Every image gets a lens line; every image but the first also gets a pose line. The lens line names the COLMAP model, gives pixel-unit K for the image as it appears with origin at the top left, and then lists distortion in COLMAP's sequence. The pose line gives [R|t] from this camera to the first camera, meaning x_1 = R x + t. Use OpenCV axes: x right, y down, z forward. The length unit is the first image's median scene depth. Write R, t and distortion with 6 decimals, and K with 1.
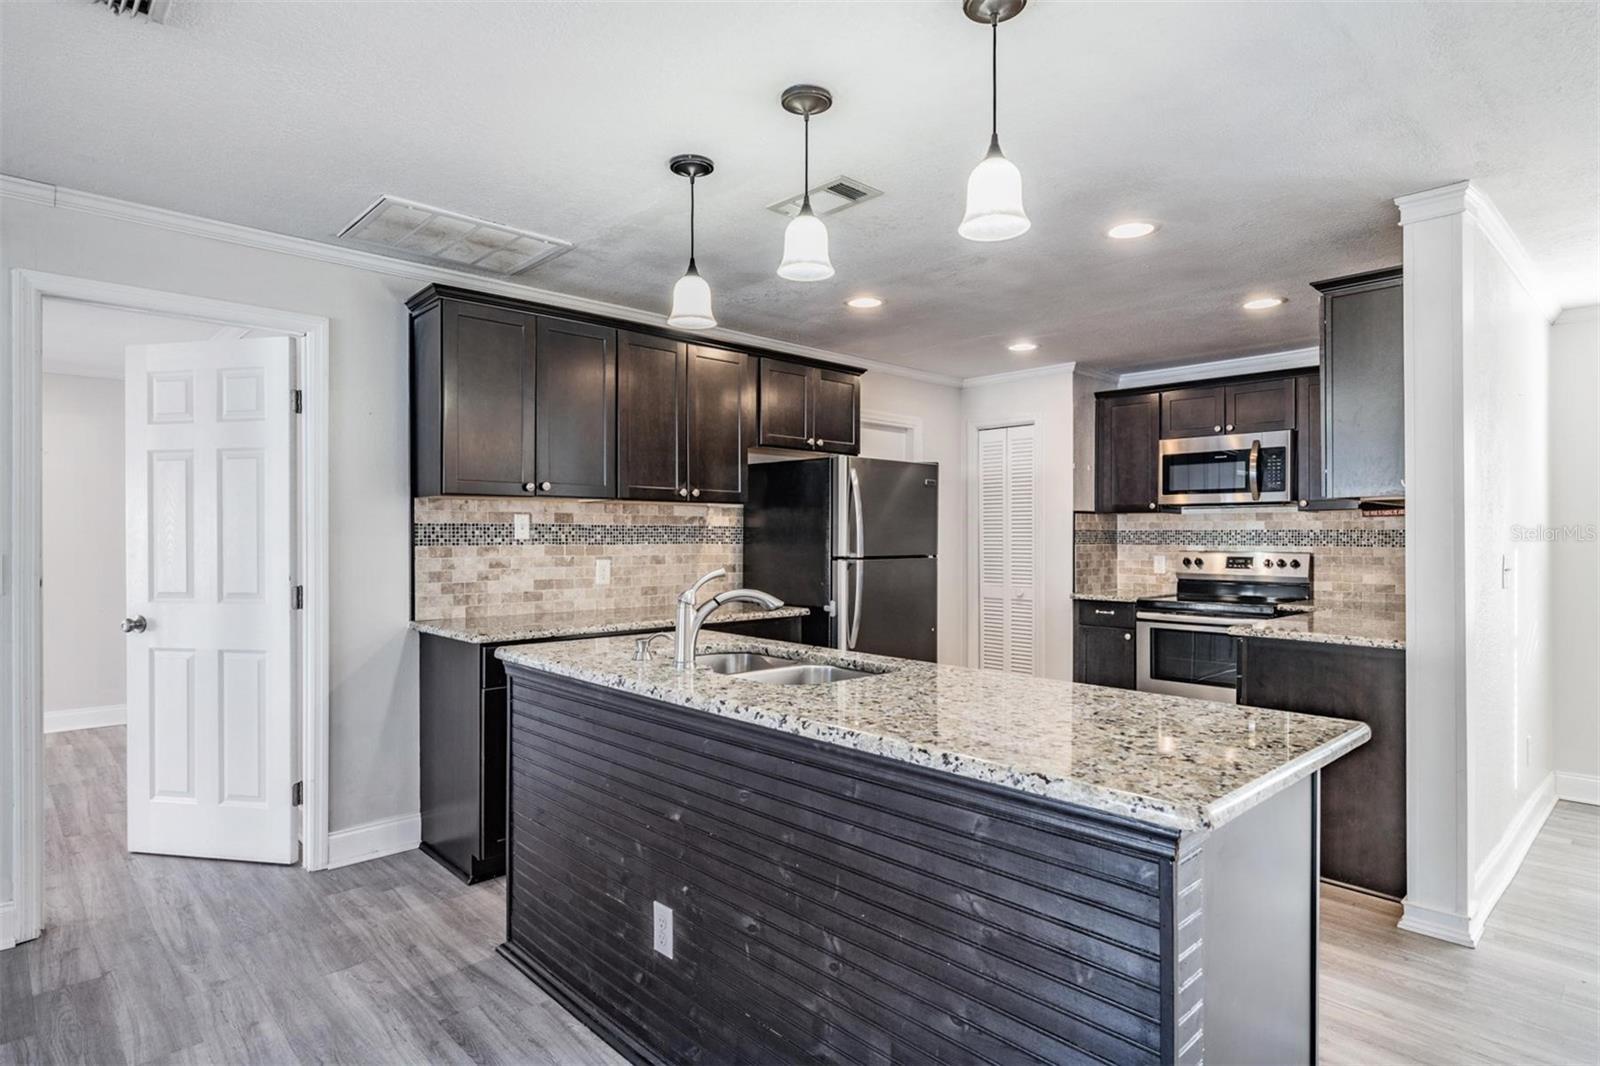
lens RADIAL K [[853.6, 0, 795.0], [0, 853.6, 538.1], [0, 0, 1]] dist [0.002053, -0.000128]
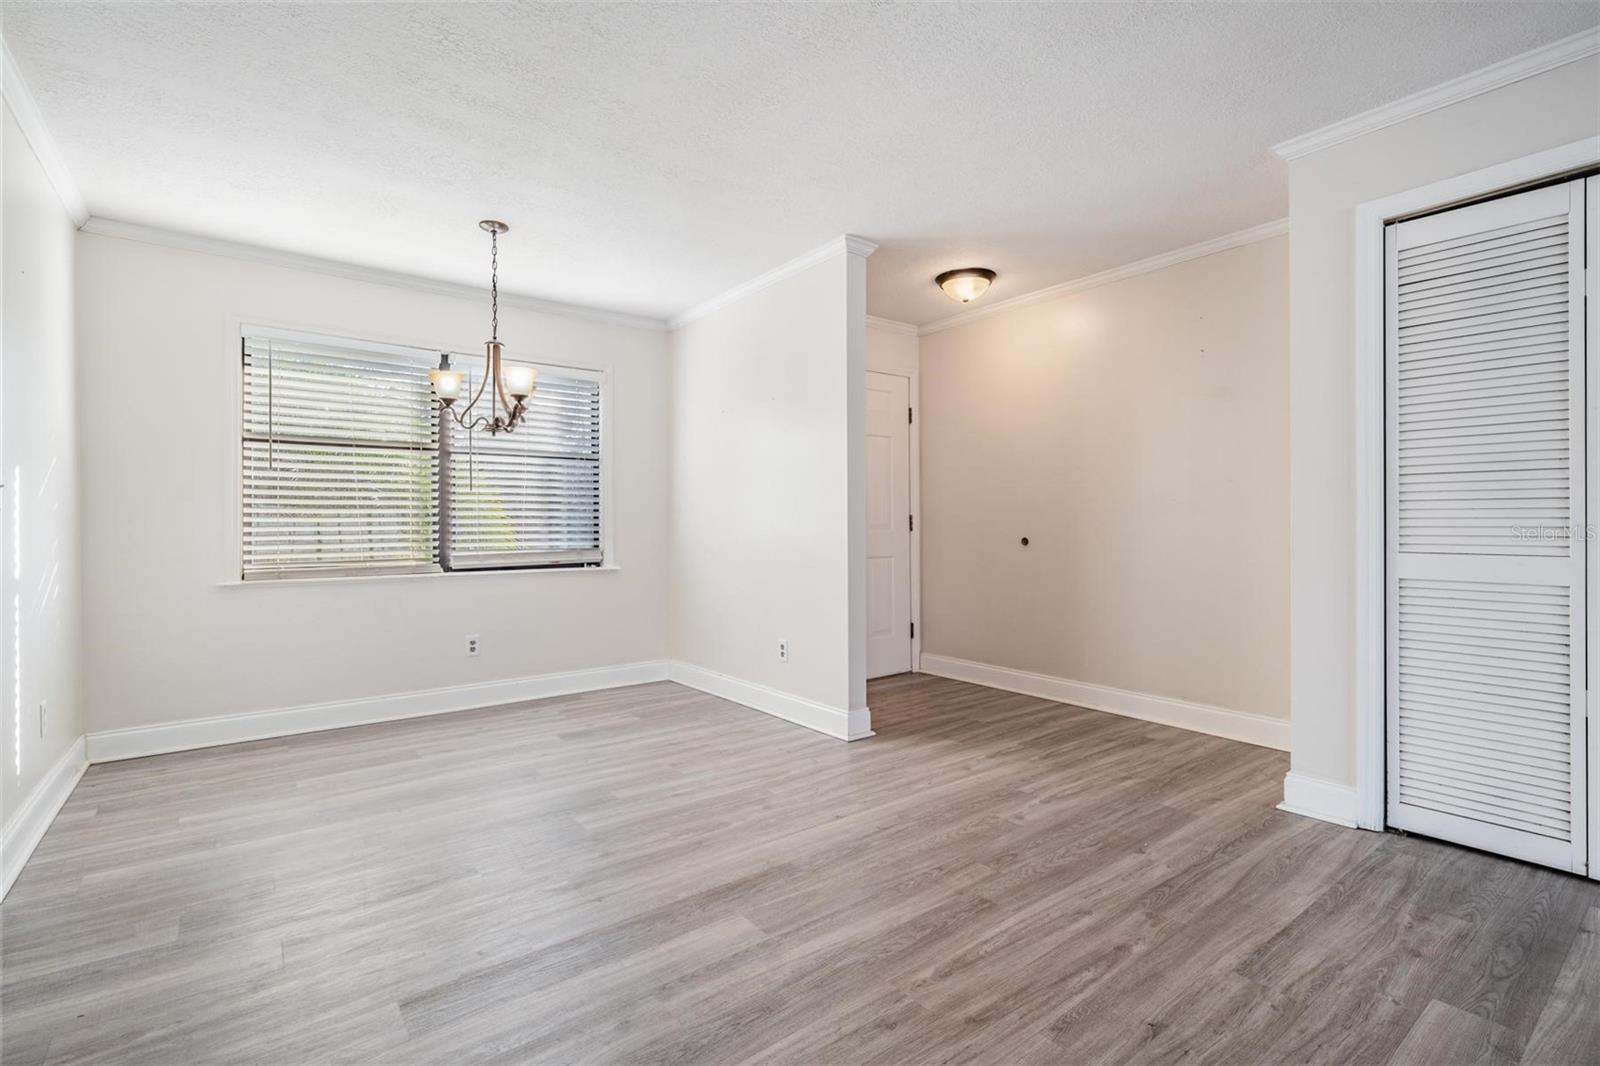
lens RADIAL K [[731.5, 0, 797.1], [0, 731.5, 527.7], [0, 0, 1]] dist [0.000625, 0.000150]
pose [[0.104656, -0.005608, 0.994493, 0.220666], [0.005334, 0.999973, 0.005077, 0.060170], [-0.994494, 0.004773, 0.104683, 0.193230]]
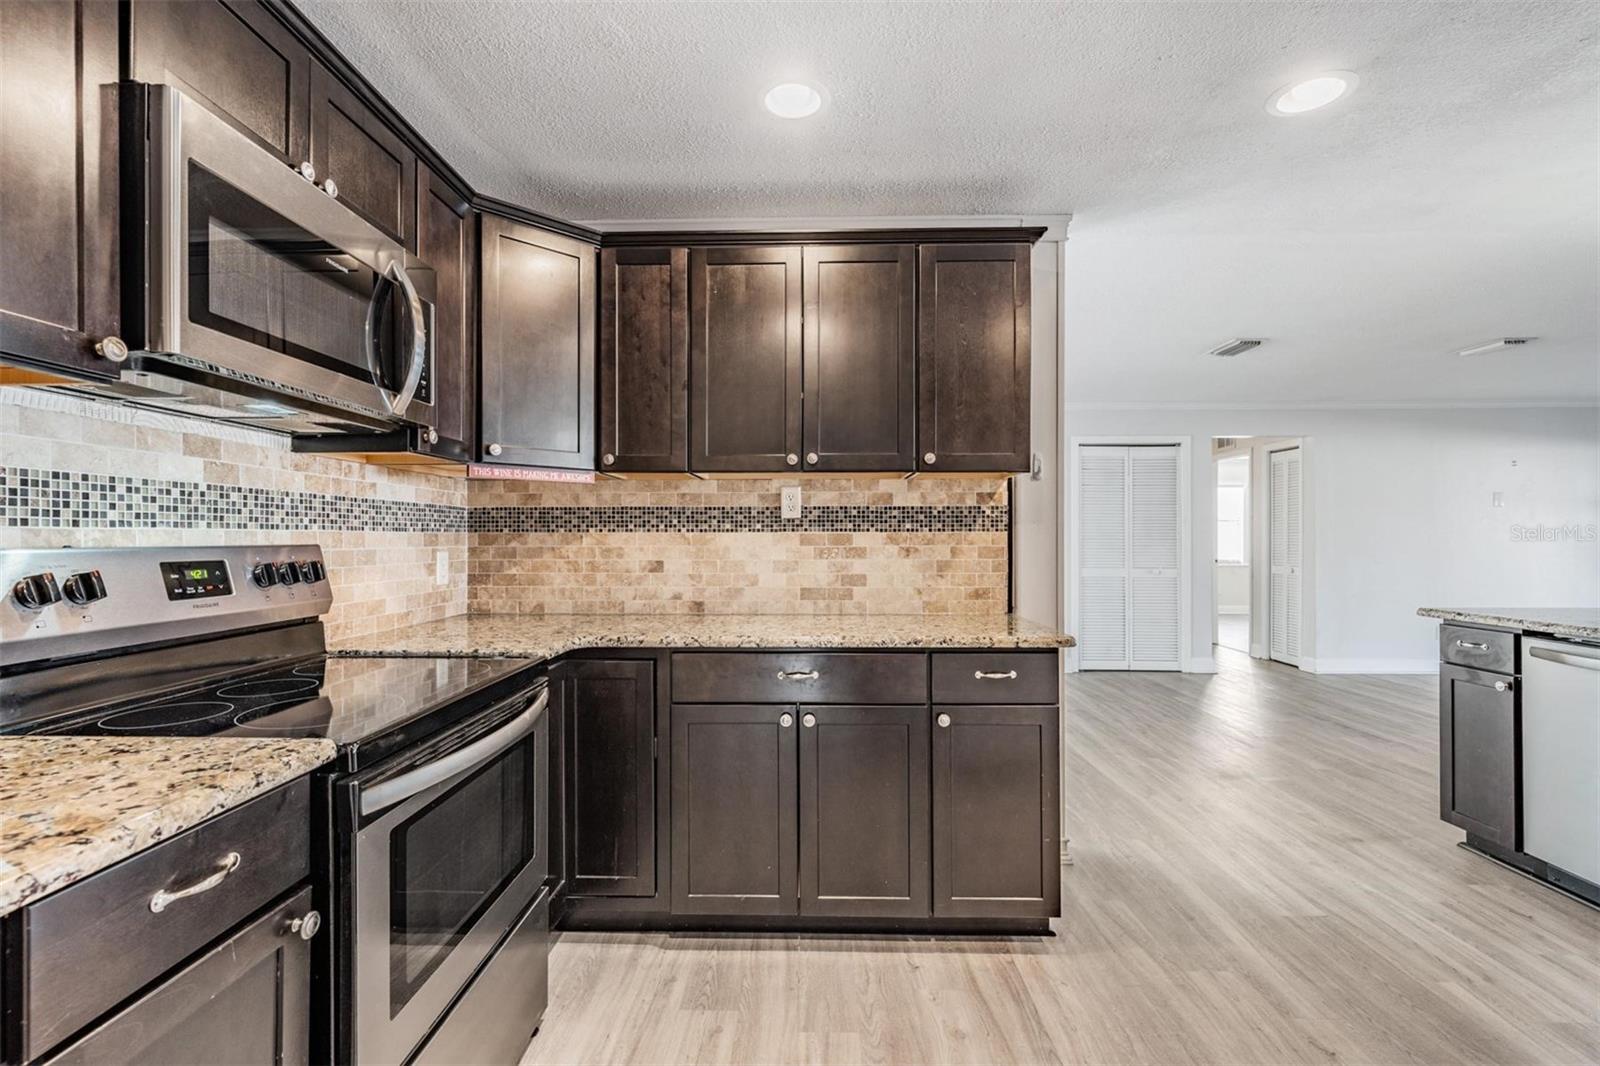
lens RADIAL K [[710.2, 0, 793.5], [0, 710.2, 535.0], [0, 0, 1]] dist [-0.000529, 0.000145]
pose [[-0.707868, -0.001010, 0.706344, 0.209094], [-0.000682, 0.999999, 0.000747, 0.014423], [-0.706344, 0.000047, -0.707868, 1.314359]]
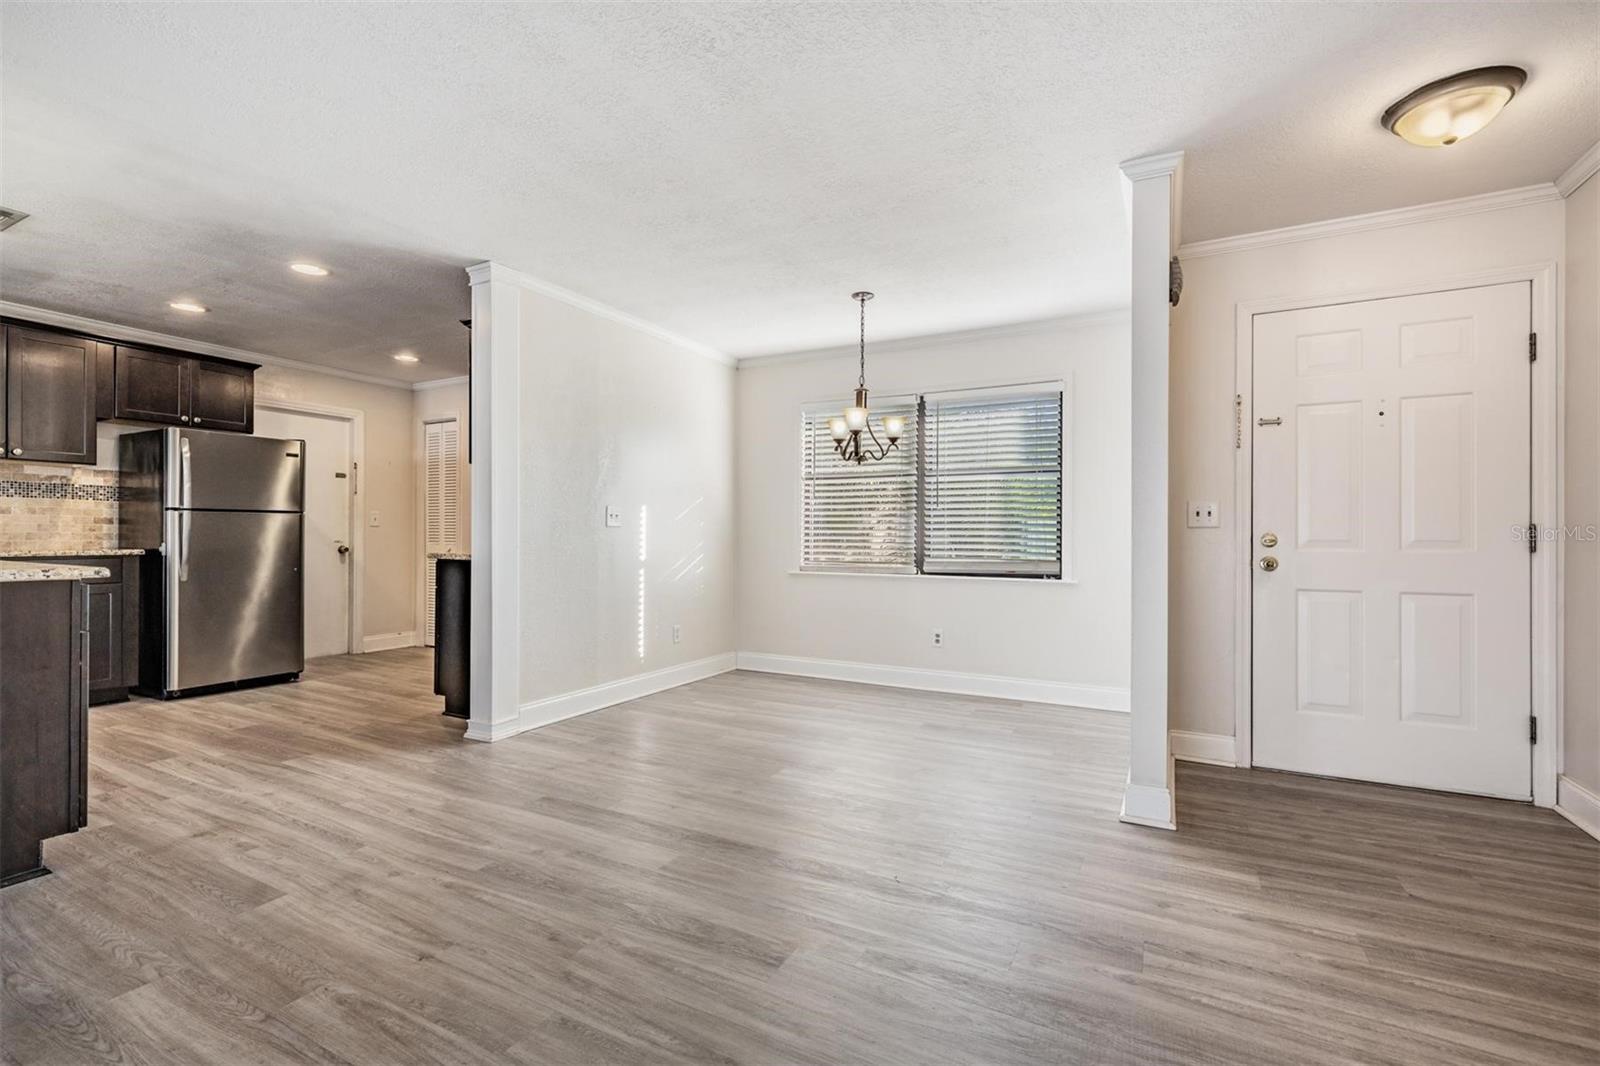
lens RADIAL K [[710.2, 0, 793.5], [0, 710.2, 535.0], [0, 0, 1]] dist [-0.000529, 0.000145]
pose [[0.948009, 0.003758, 0.318220, 0.588967], [-0.003541, 0.999993, -0.001260, 0.059856], [-0.318222, 0.000067, 0.948016, -0.281891]]
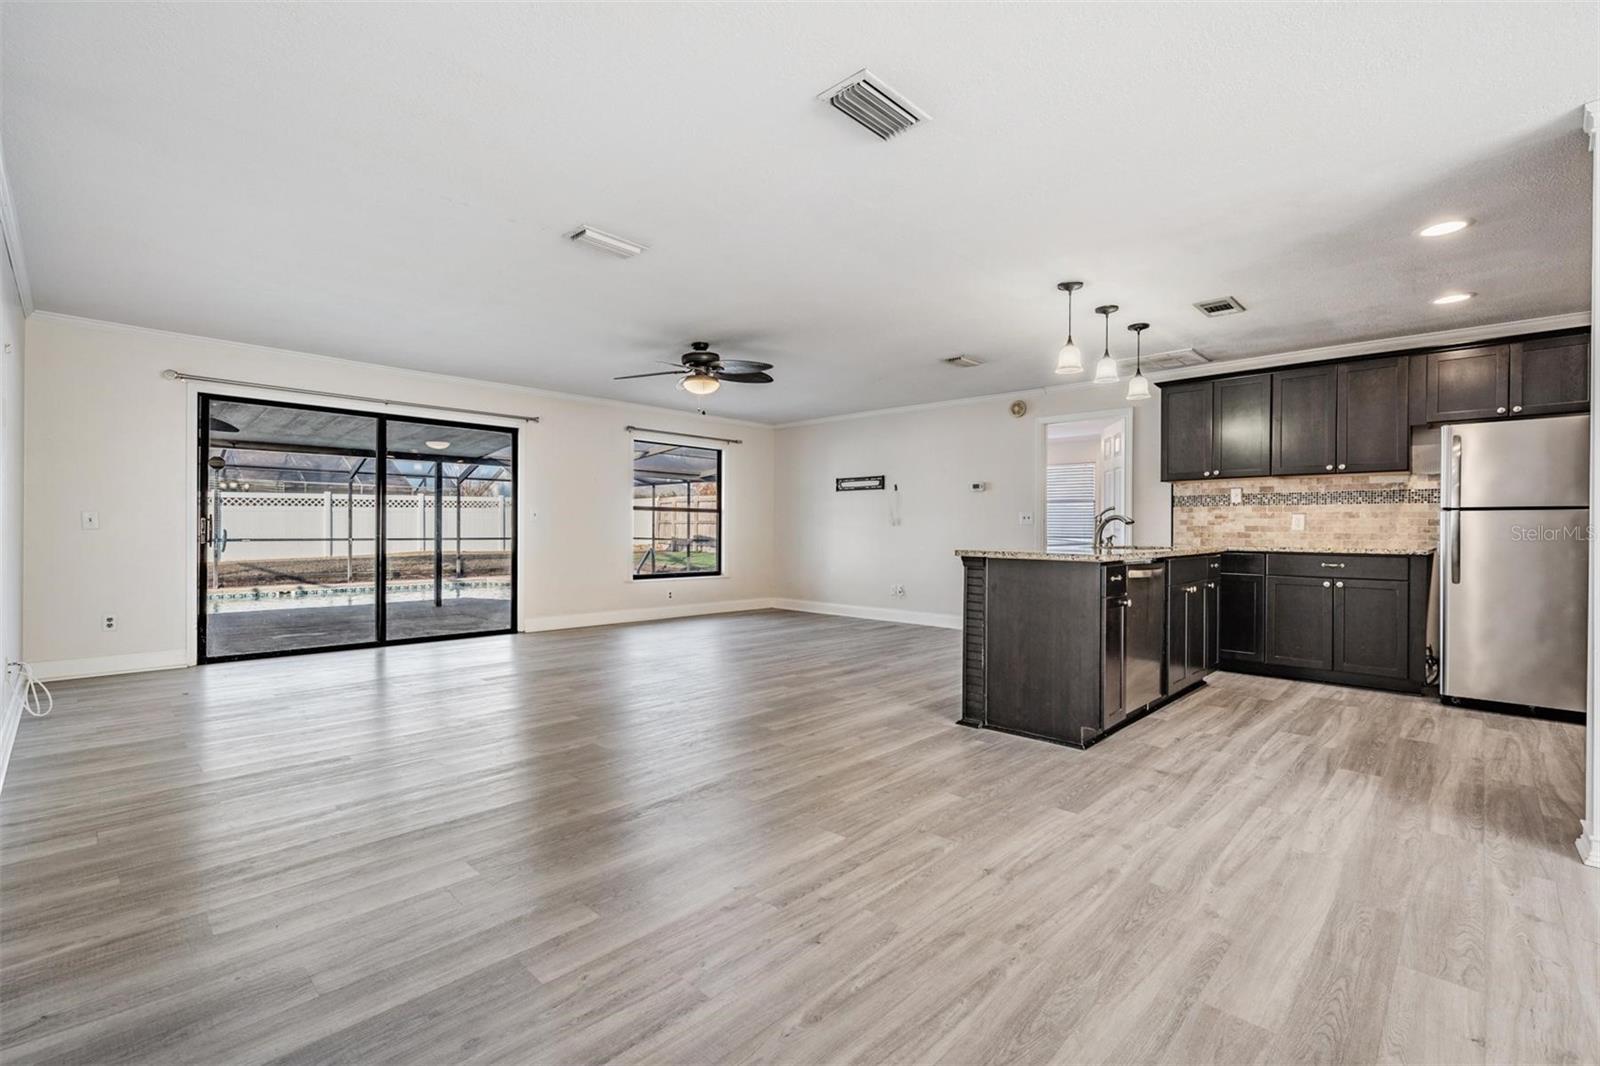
lens RADIAL K [[704.8, 0, 793.4], [0, 704.8, 530.3], [0, 0, 1]] dist [-0.000351, 0.000067]
pose [[0.038447, 0.000943, -0.999260, 1.030911], [-0.007843, 0.999969, 0.000642, 0.060504], [0.999230, 0.007812, 0.038453, 0.022866]]
